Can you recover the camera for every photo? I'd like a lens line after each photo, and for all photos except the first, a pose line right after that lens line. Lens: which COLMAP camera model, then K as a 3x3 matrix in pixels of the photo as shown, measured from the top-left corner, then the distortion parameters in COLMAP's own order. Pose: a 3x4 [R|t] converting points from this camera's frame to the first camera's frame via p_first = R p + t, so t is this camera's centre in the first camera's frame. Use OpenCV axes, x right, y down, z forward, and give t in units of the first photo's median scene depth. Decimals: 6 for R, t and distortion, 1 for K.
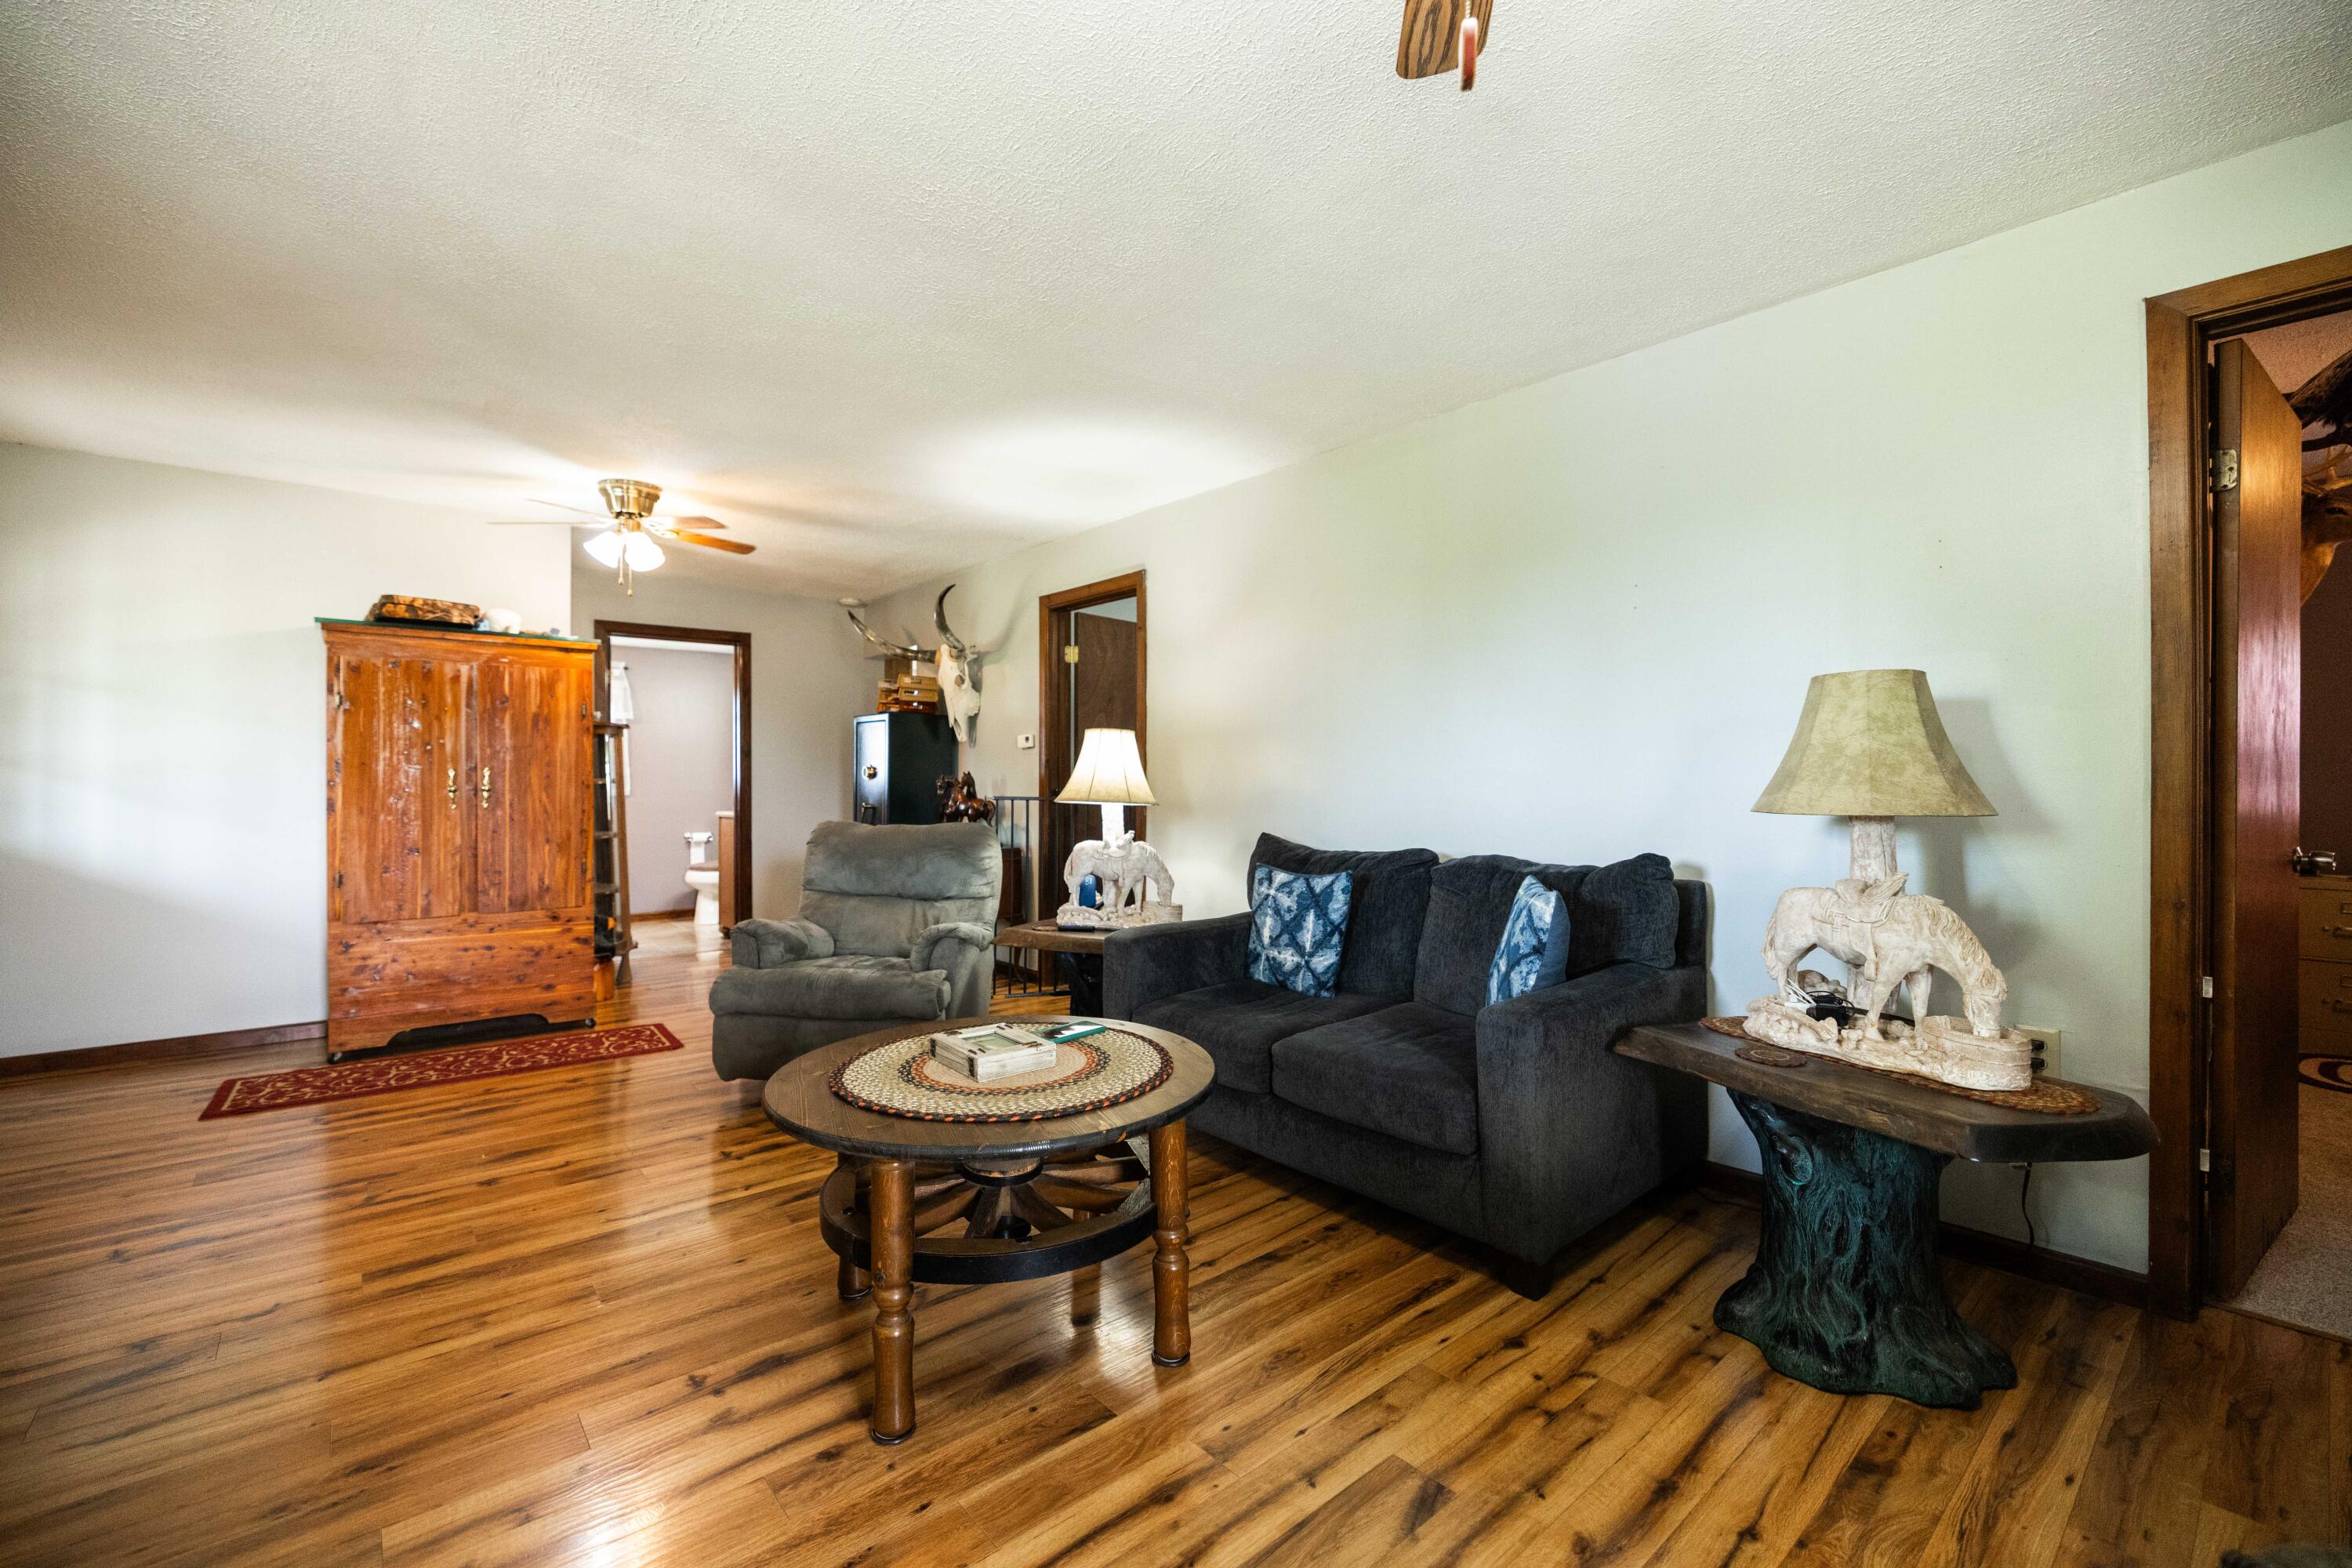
lens RADIAL K [[985.8, 0, 1176.0], [0, 985.8, 784.0], [0, 0, 1]] dist [0.001399, -0.000090]
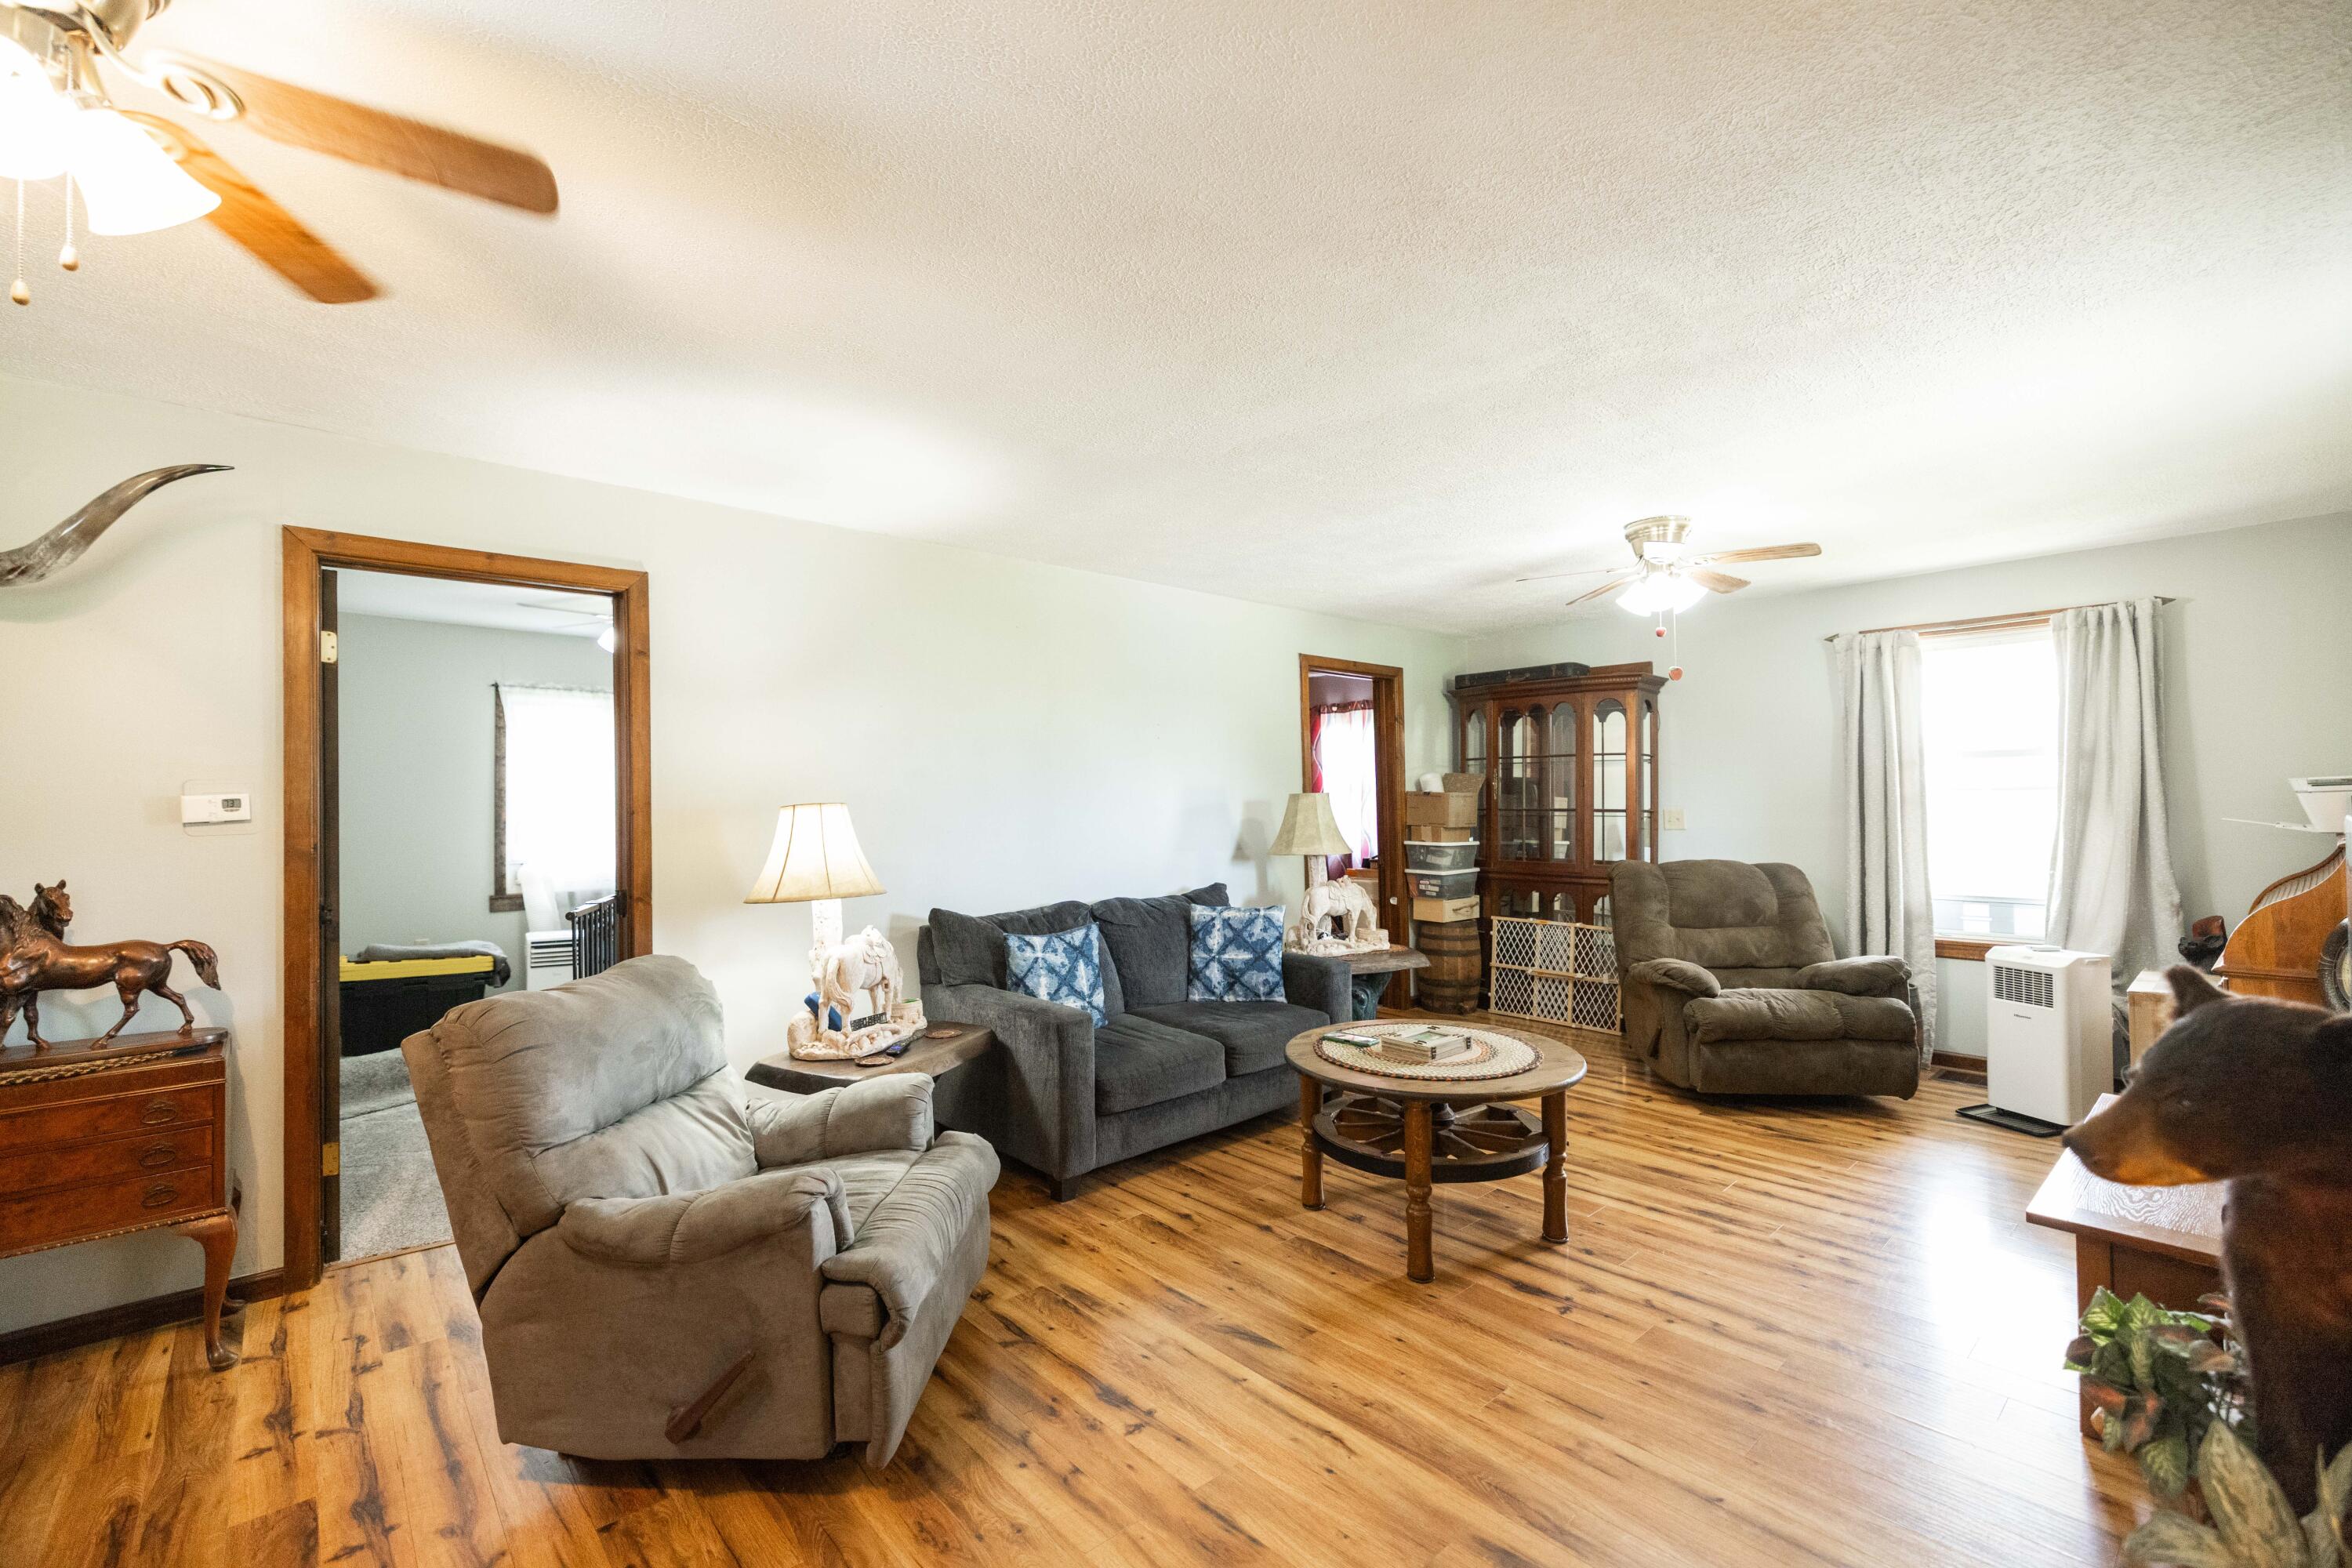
lens RADIAL K [[998.4, 0, 1179.6], [0, 998.4, 778.2], [0, 0, 1]] dist [-0.001488, -0.000638]
pose [[-0.032382, 0.023873, 0.999190, -1.103382], [0.016284, 0.999595, -0.023355, -0.064955], [-0.999343, 0.015515, -0.032758, 0.924358]]
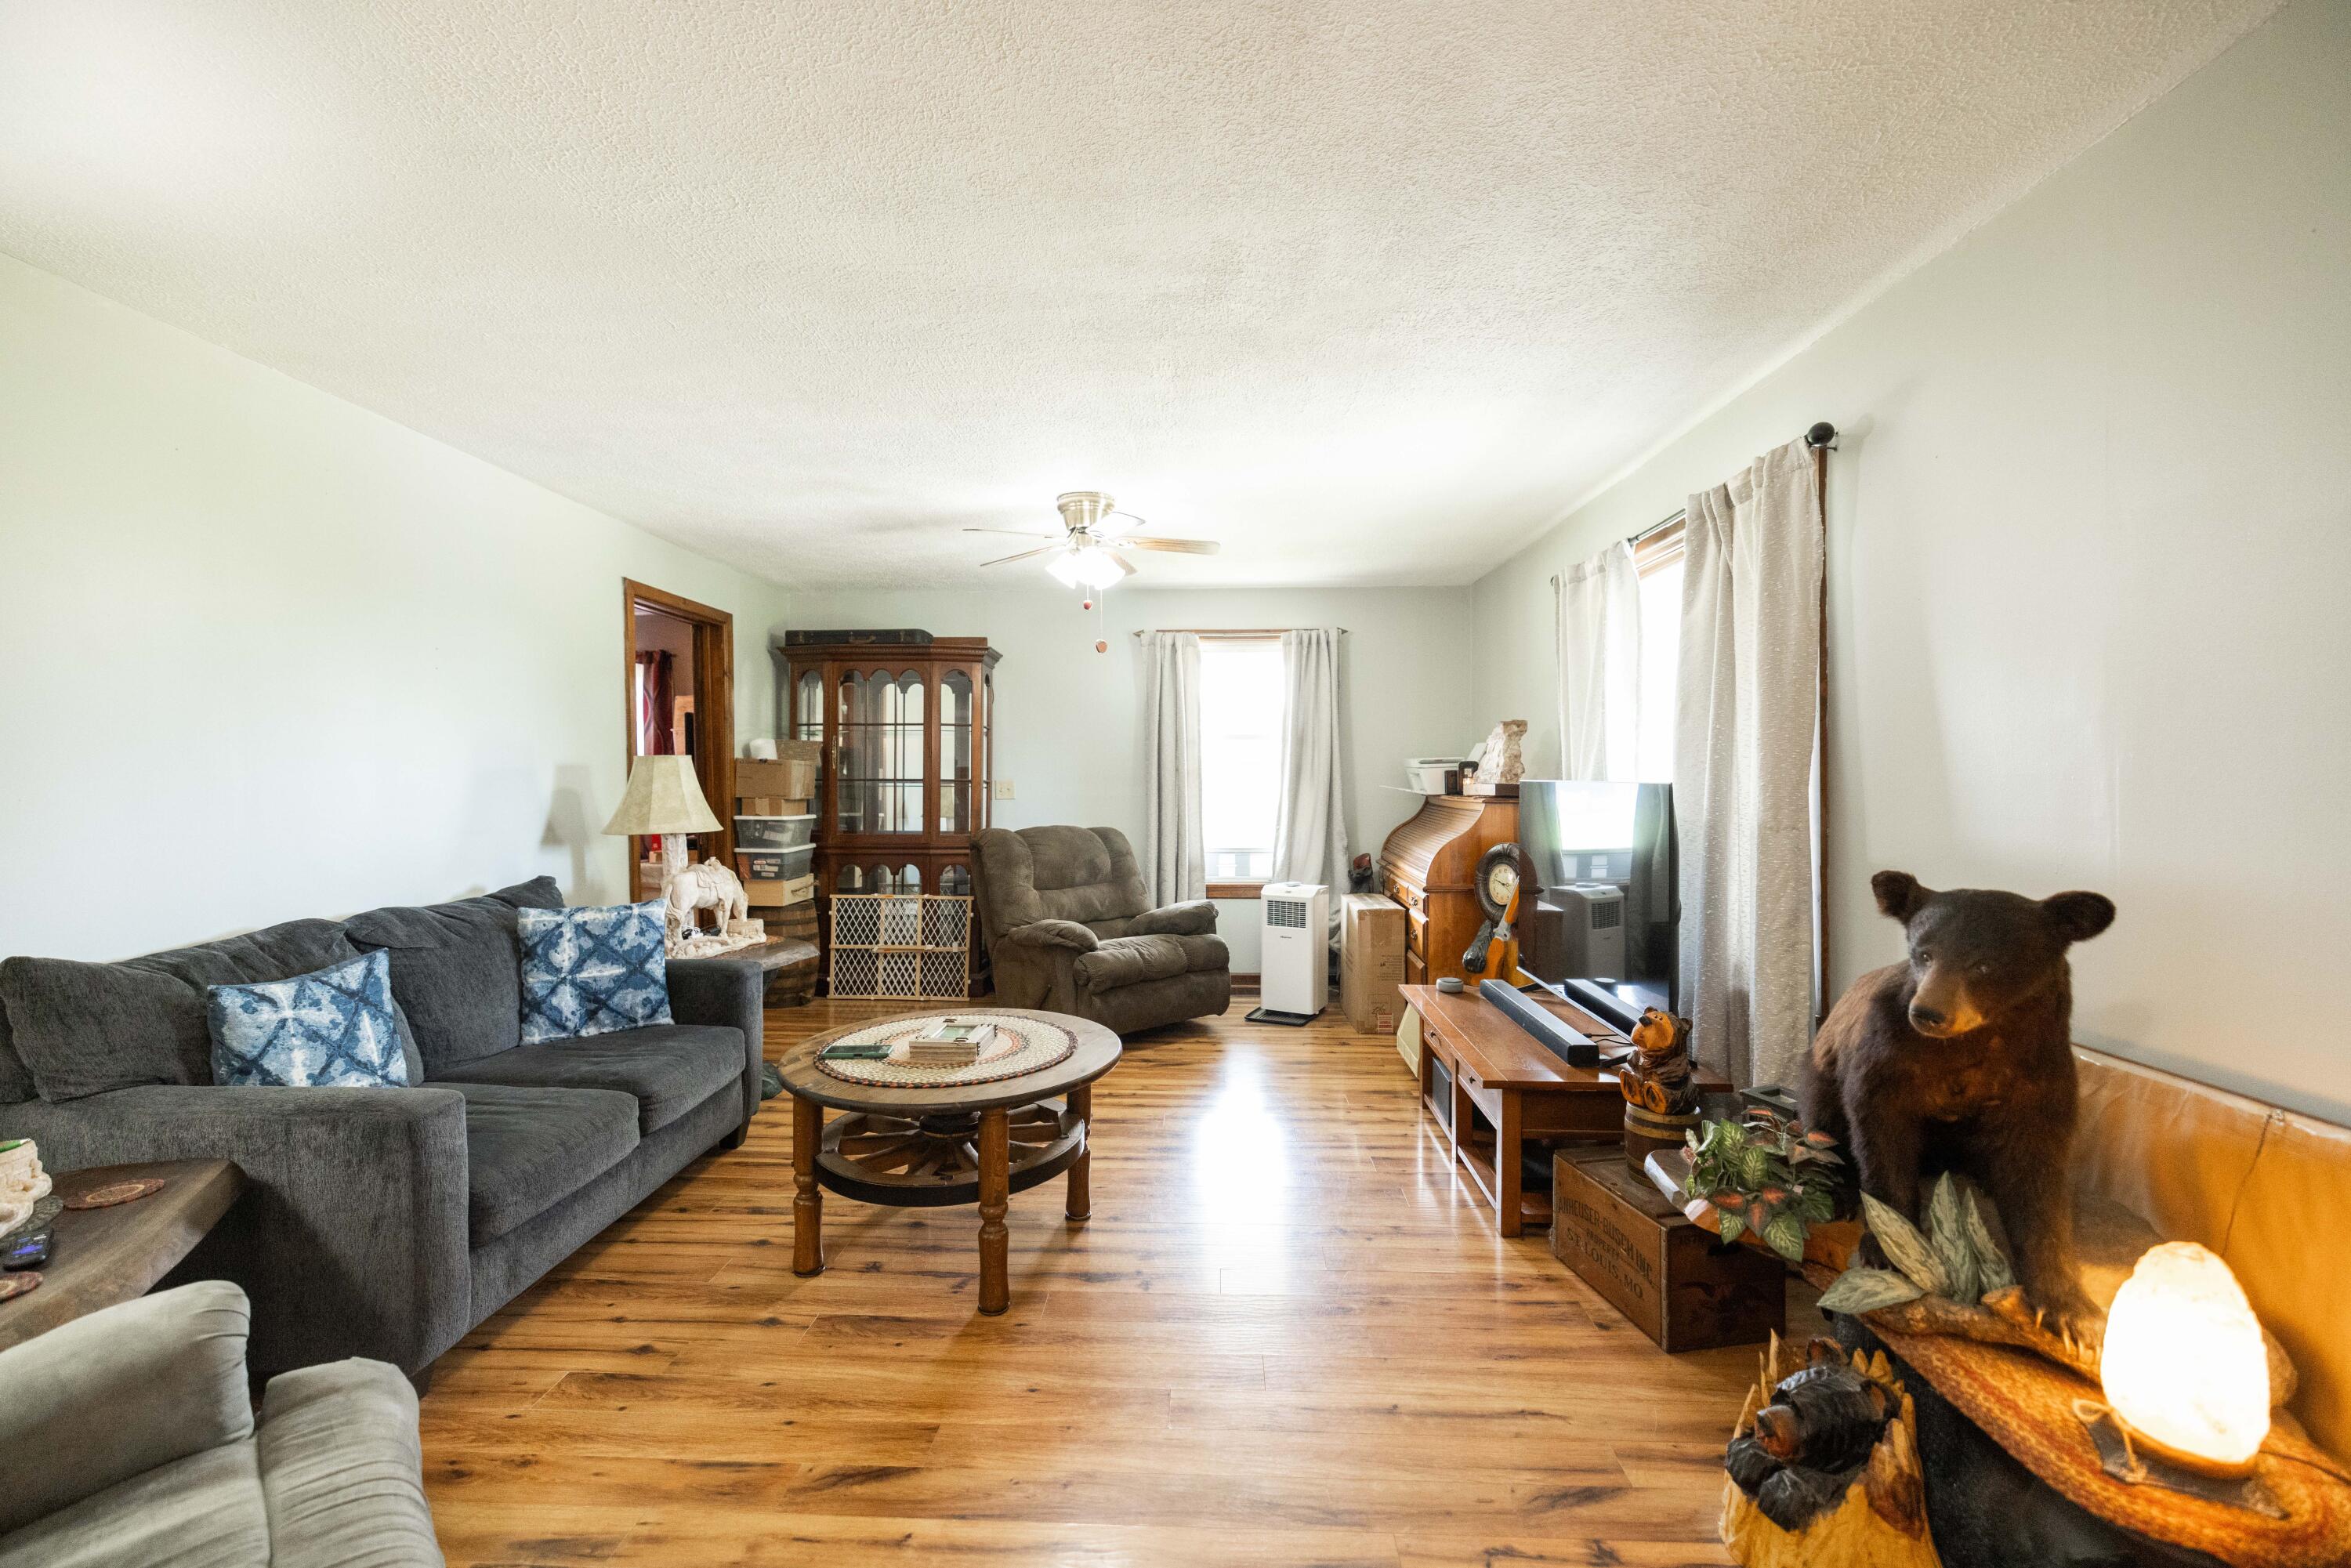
lens RADIAL K [[985.4, 0, 1175.5], [0, 985.4, 784.0], [0, 0, 1]] dist [0.001399, -0.000090]
pose [[-0.737951, -0.004943, 0.674837, -0.830962], [0.005966, 0.999886, 0.013848, -0.052509], [-0.674828, 0.014245, -0.737837, 1.145317]]
